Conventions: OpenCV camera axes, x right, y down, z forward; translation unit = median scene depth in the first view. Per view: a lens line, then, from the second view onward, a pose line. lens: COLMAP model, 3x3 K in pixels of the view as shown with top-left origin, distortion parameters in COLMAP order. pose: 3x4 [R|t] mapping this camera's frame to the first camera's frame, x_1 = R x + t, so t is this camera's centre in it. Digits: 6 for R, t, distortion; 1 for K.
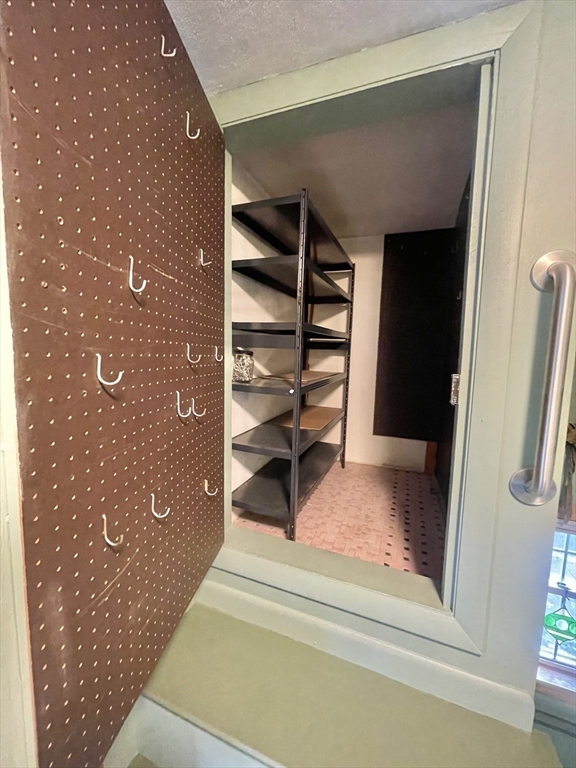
lens RADIAL K [[311.1, 0, 289.2], [0, 311.1, 383.4], [0, 0, 1]] dist [-0.002241, 0.000691]
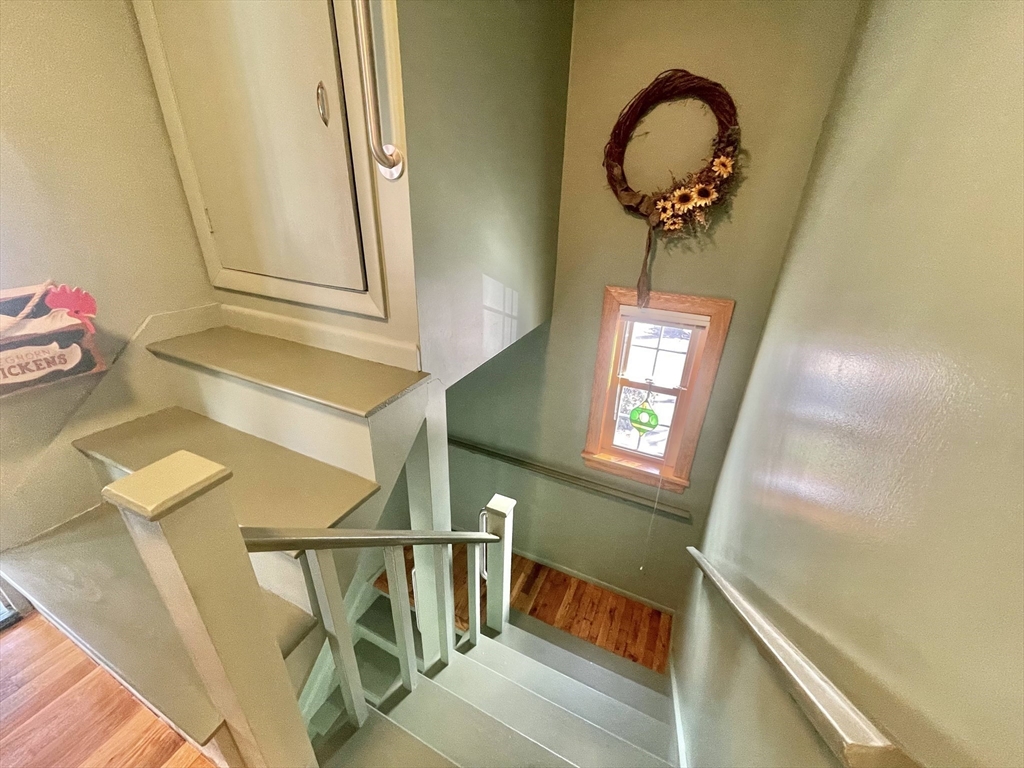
lens RADIAL K [[414.8, 0, 511.5], [0, 414.8, 384.9], [0, 0, 1]] dist [-0.002241, 0.000691]
pose [[0.997559, 0.031214, -0.062459, 0.522744], [-0.009229, 0.945611, 0.325169, 0.234723], [0.069211, -0.323799, 0.943591, -0.281885]]
